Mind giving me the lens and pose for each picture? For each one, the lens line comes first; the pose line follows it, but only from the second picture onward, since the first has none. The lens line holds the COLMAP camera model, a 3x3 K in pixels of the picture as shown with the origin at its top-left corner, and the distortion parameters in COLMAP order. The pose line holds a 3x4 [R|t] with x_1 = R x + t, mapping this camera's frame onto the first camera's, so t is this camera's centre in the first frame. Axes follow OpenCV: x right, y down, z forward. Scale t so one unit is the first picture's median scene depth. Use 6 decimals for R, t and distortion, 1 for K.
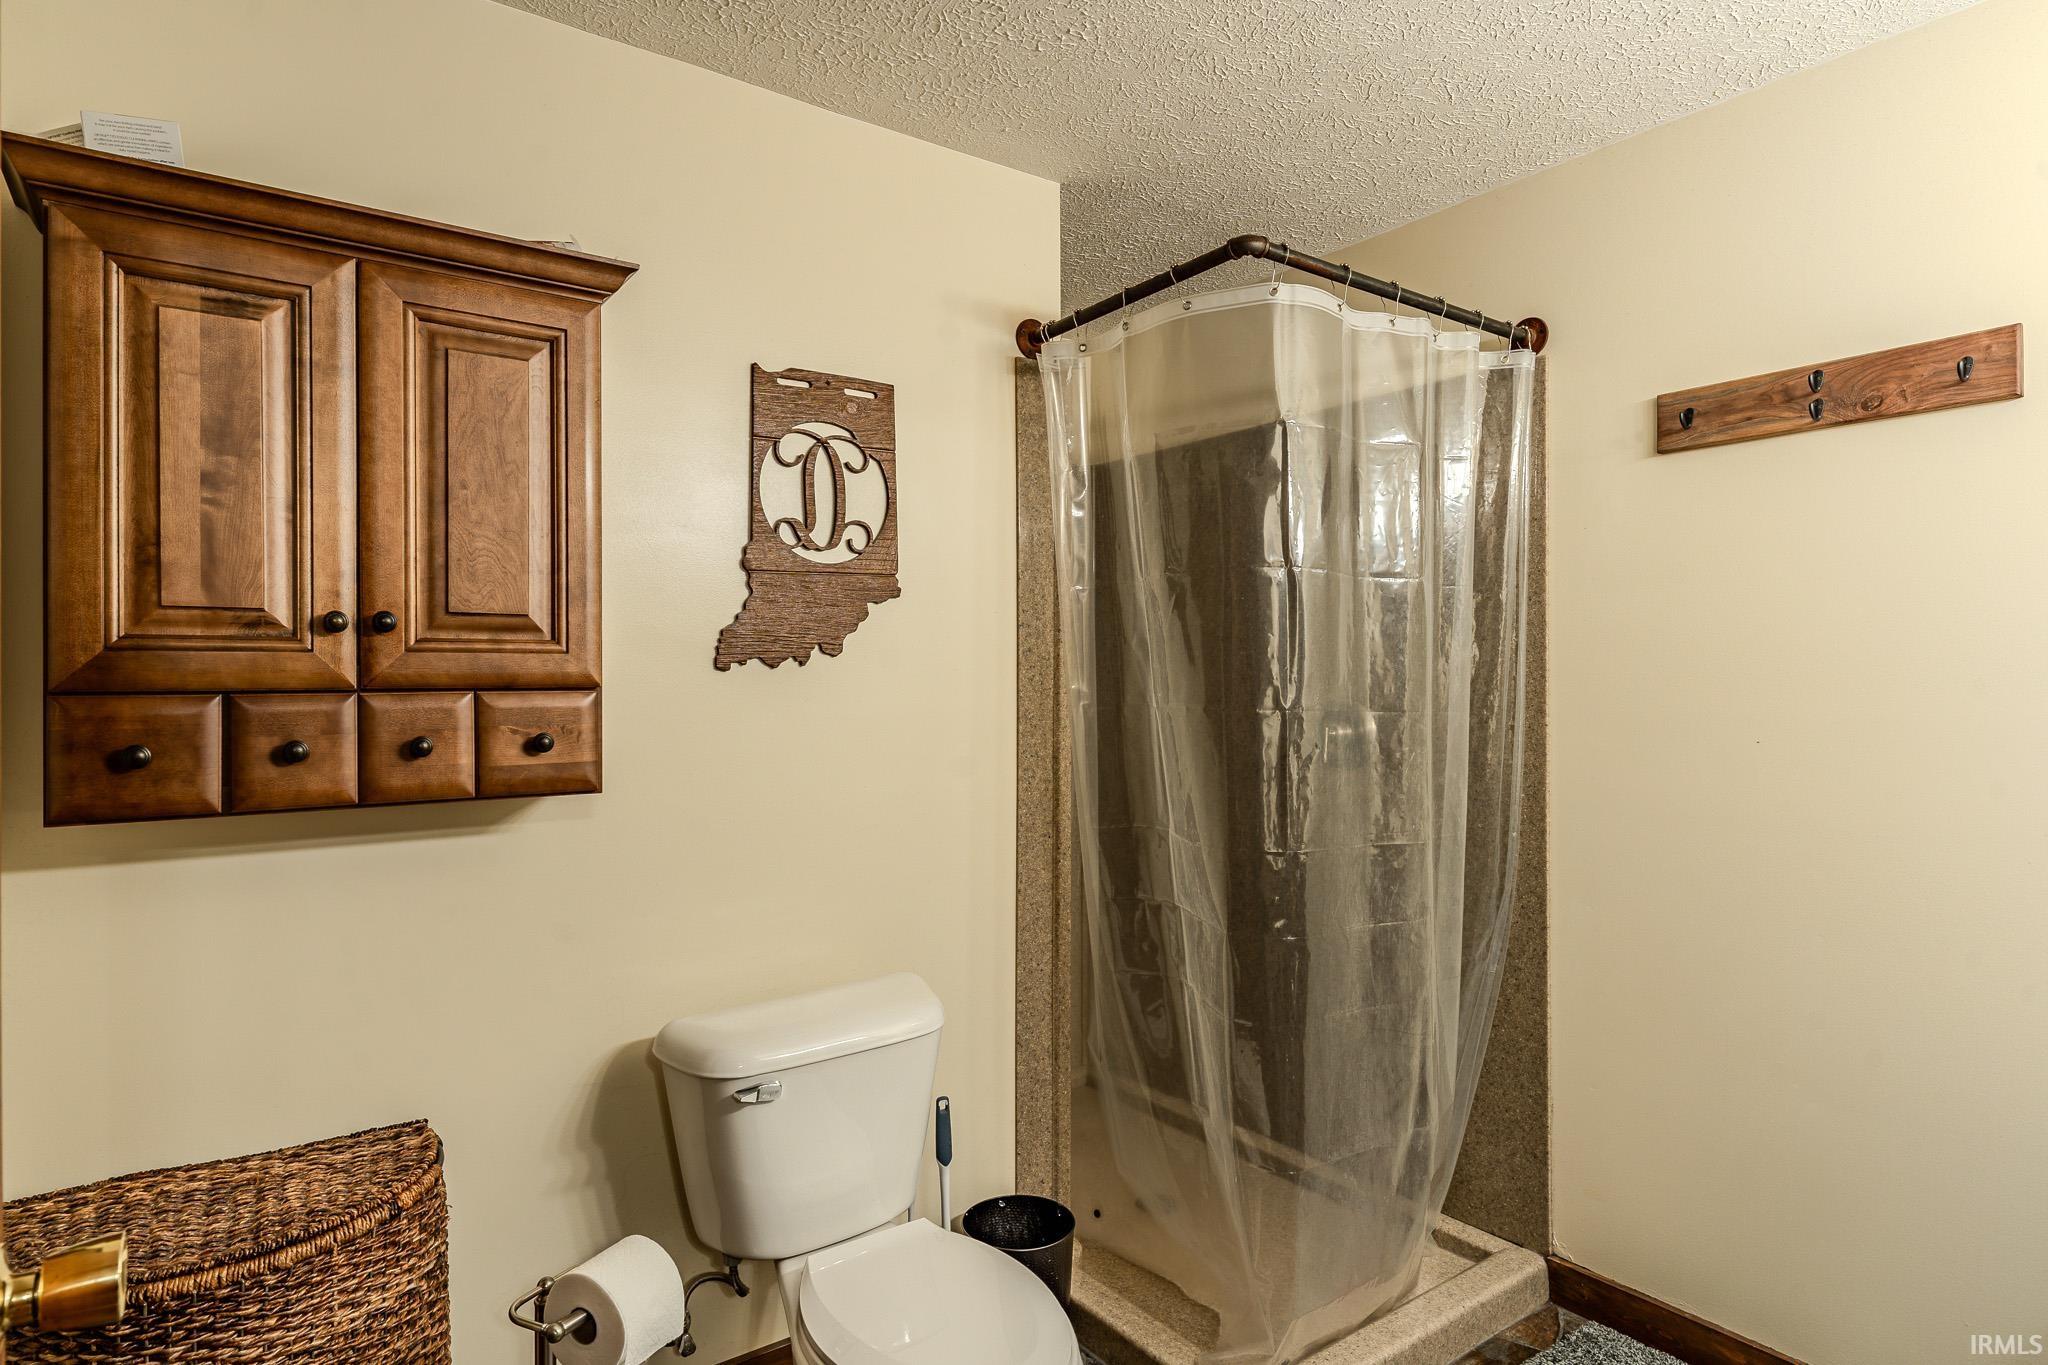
lens RADIAL K [[1122.5, 0, 1023.4], [0, 1122.5, 686.0], [0, 0, 1]] dist [0.013714, -0.008299]
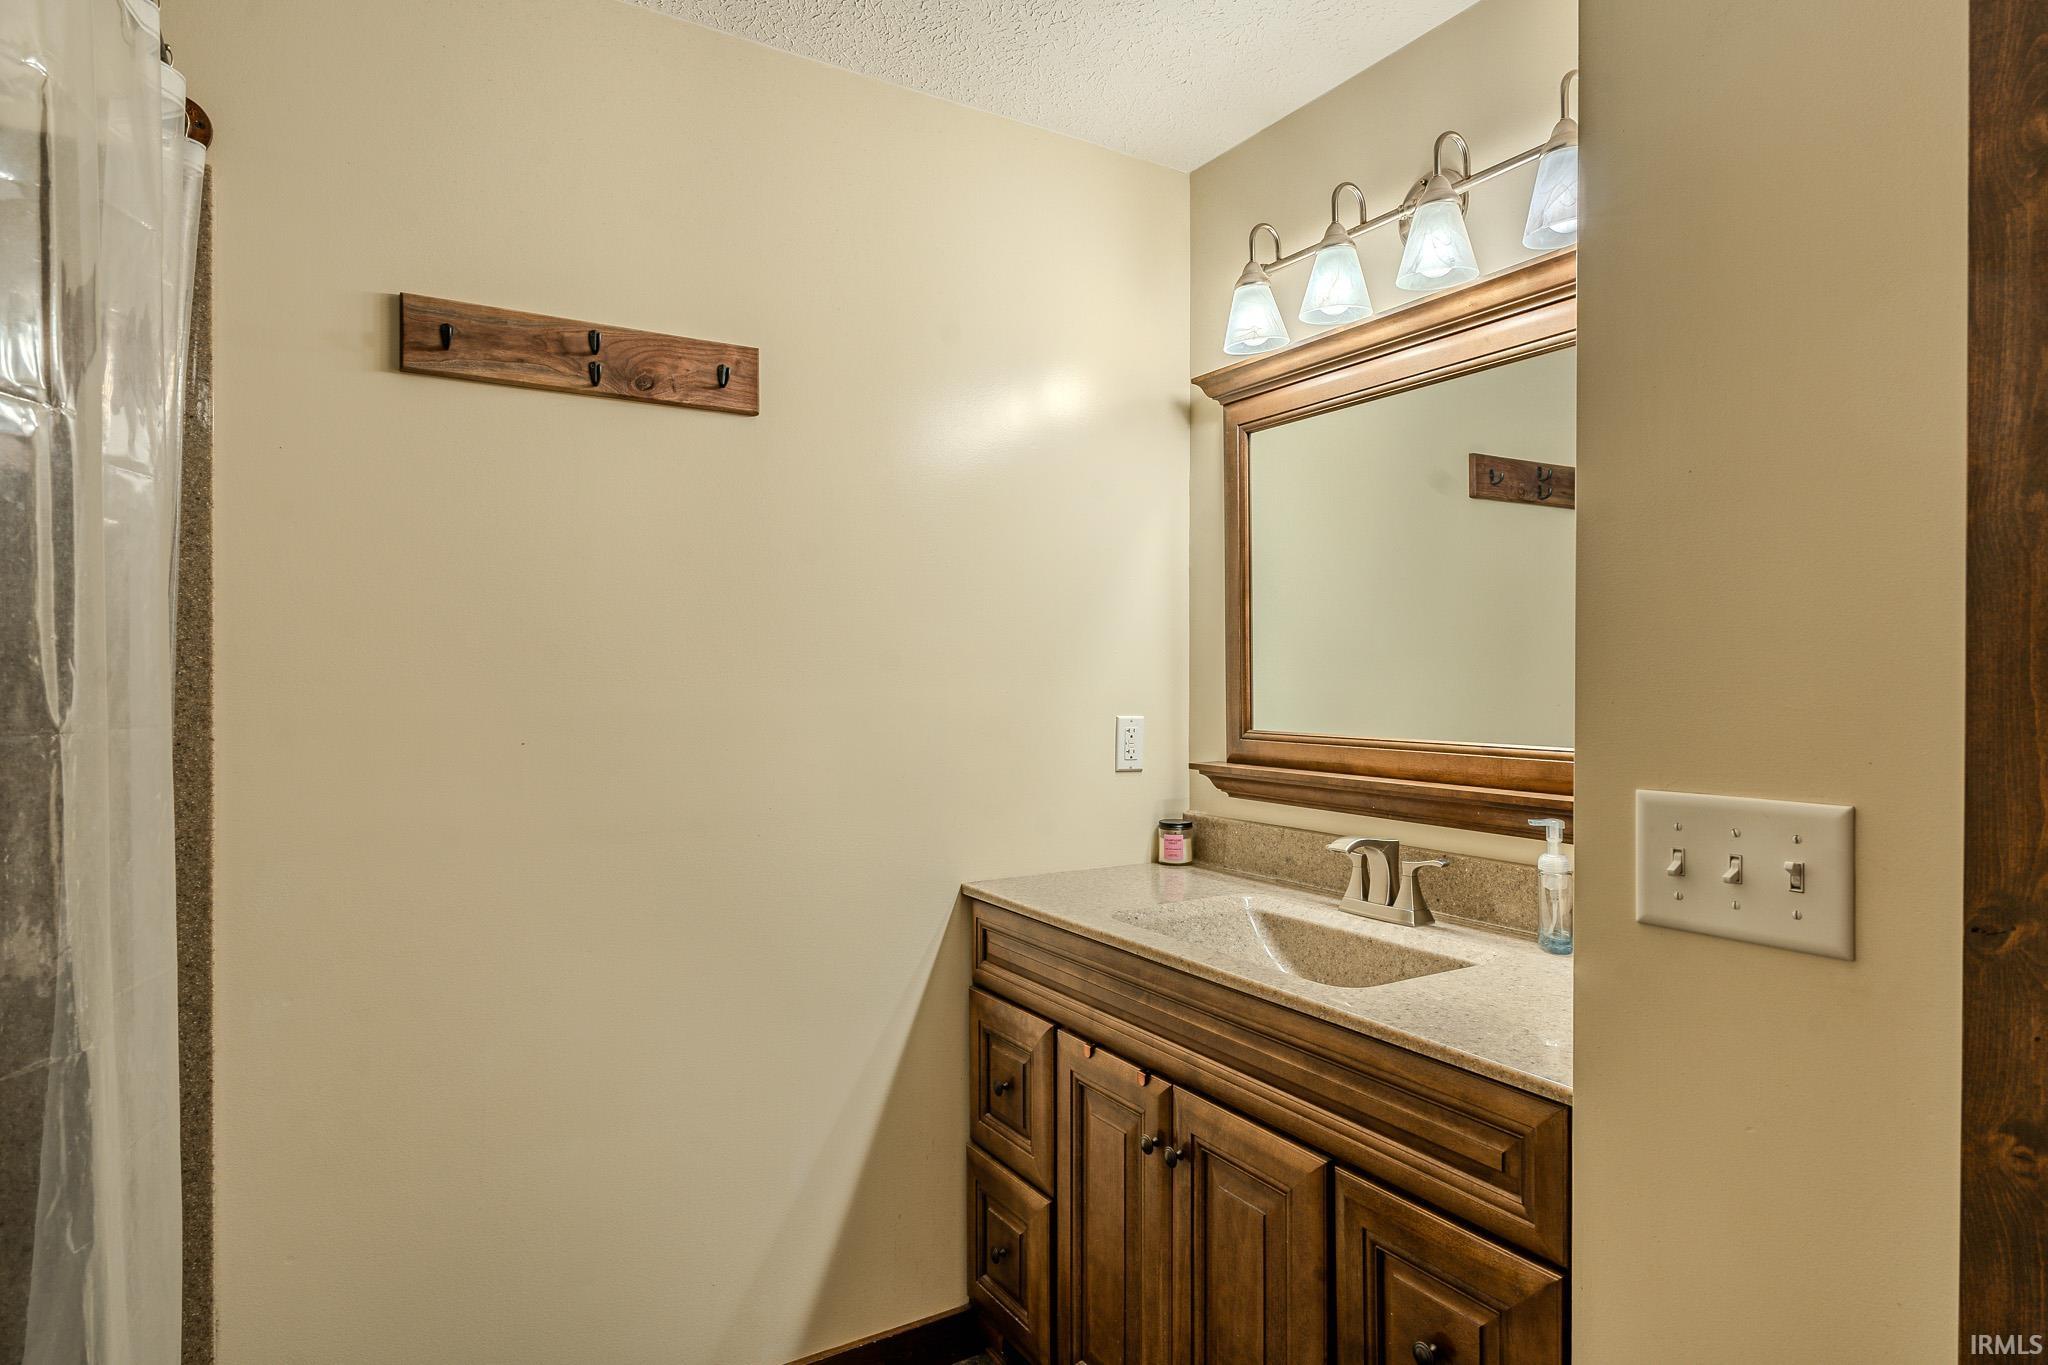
lens RADIAL K [[1122.5, 0, 1022.3], [0, 1122.5, 682.4], [0, 0, 1]] dist [0.013714, -0.008299]
pose [[0.095448, -0.002683, 0.995431, -0.150592], [0.000075, 0.999996, 0.002688, 0.000327], [-0.995434, -0.000182, 0.095448, 0.529400]]
